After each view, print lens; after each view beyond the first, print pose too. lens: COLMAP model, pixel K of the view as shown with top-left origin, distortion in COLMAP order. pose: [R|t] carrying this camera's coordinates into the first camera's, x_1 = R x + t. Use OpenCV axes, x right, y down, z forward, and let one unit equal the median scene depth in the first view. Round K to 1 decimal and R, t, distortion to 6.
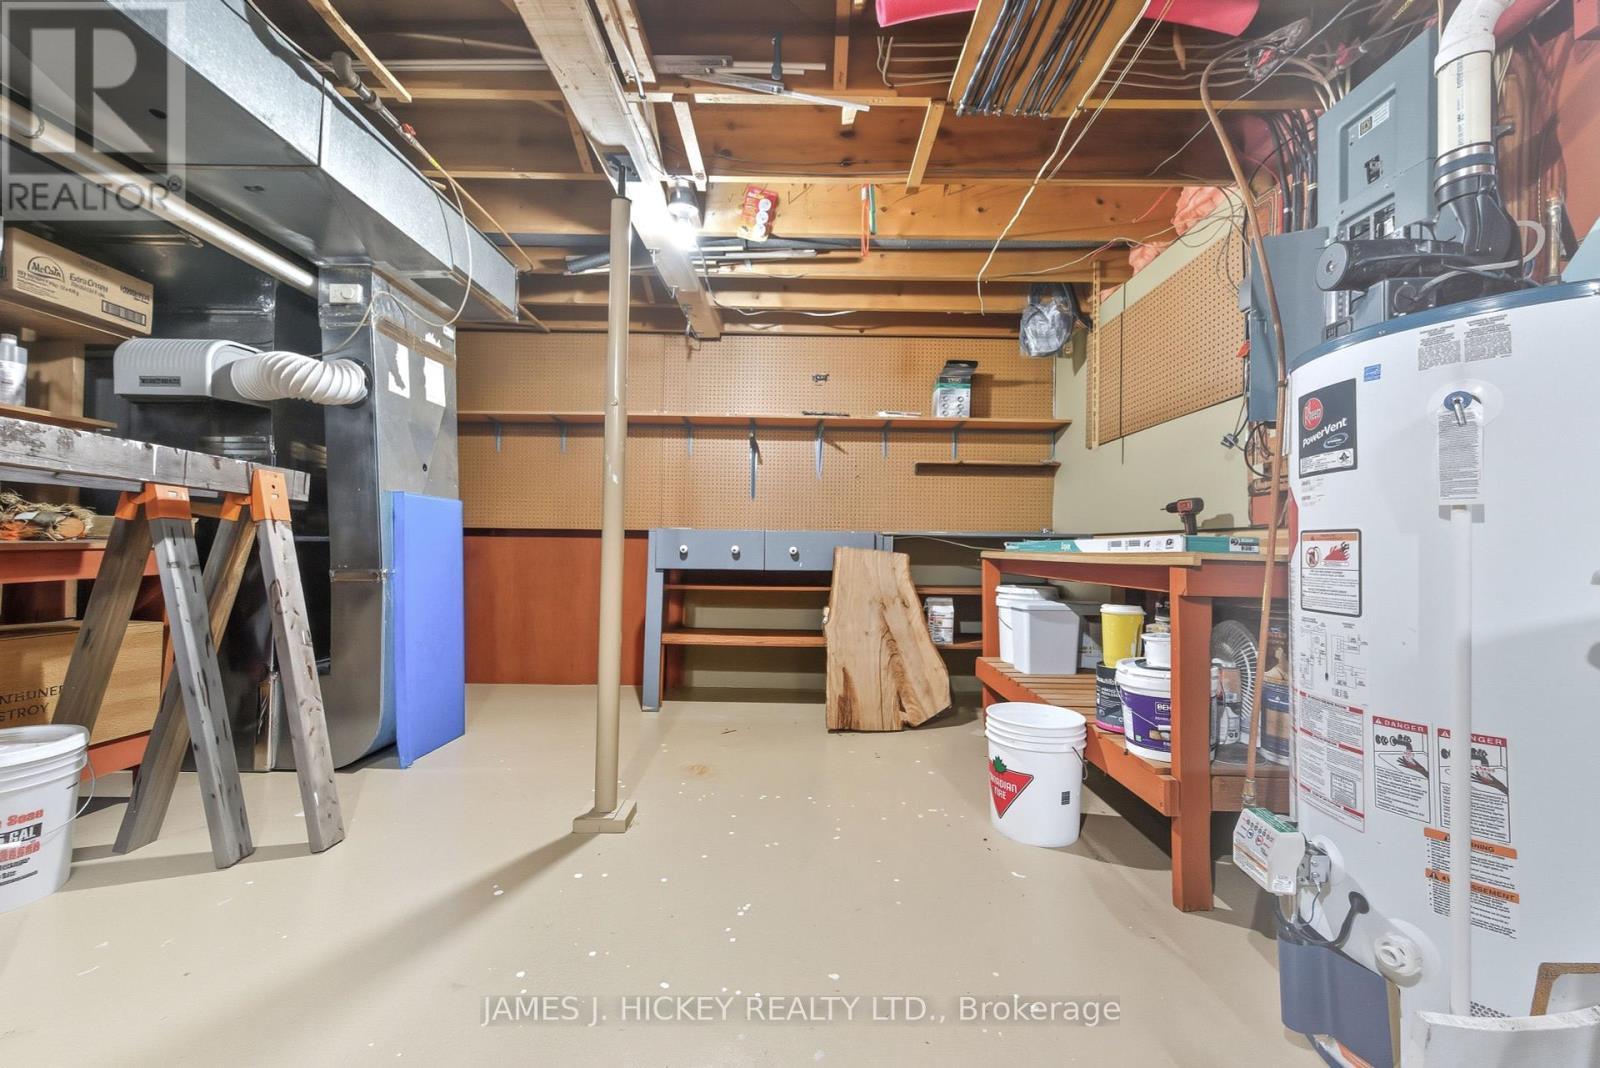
lens RADIAL K [[632.5, 0, 797.0], [0, 632.5, 539.1], [0, 0, 1]] dist [0.004472, -0.002210]
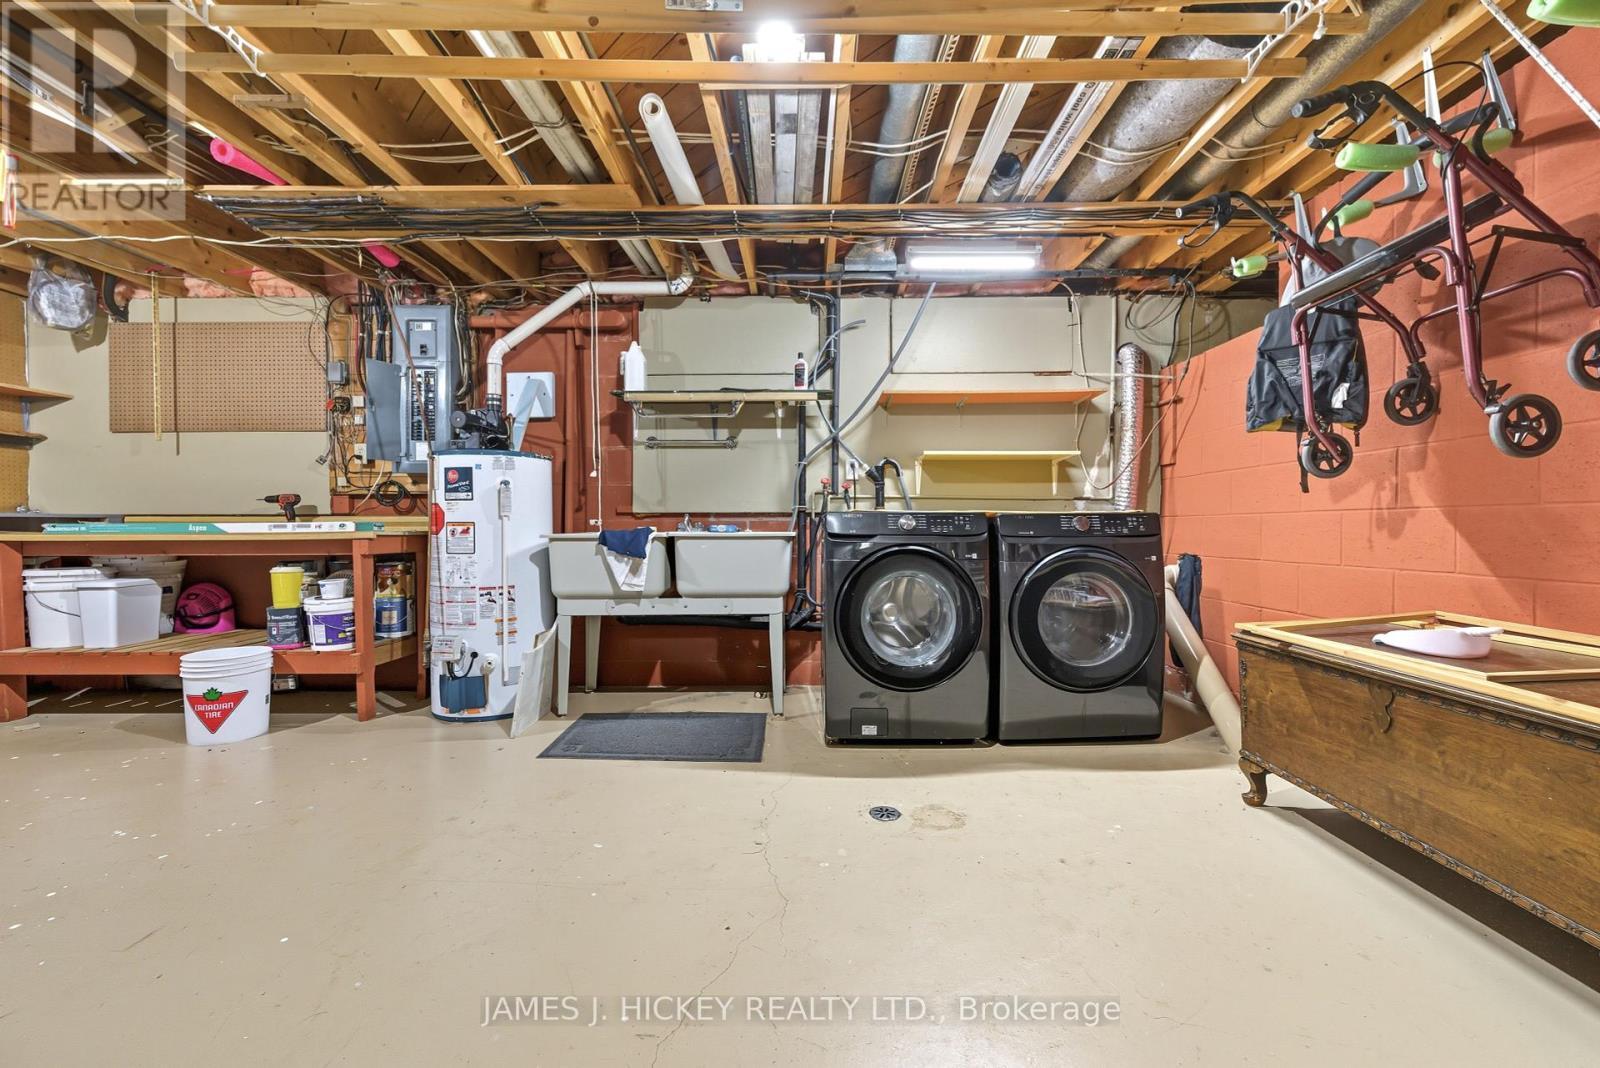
lens RADIAL K [[632.5, 0, 798.9], [0, 632.5, 525.4], [0, 0, 1]] dist [0.004472, -0.002210]
pose [[0.013706, -0.015528, 0.999785, -1.079711], [-0.011239, 0.999814, 0.015683, -0.034894], [-0.999843, -0.011452, 0.013529, -0.267588]]
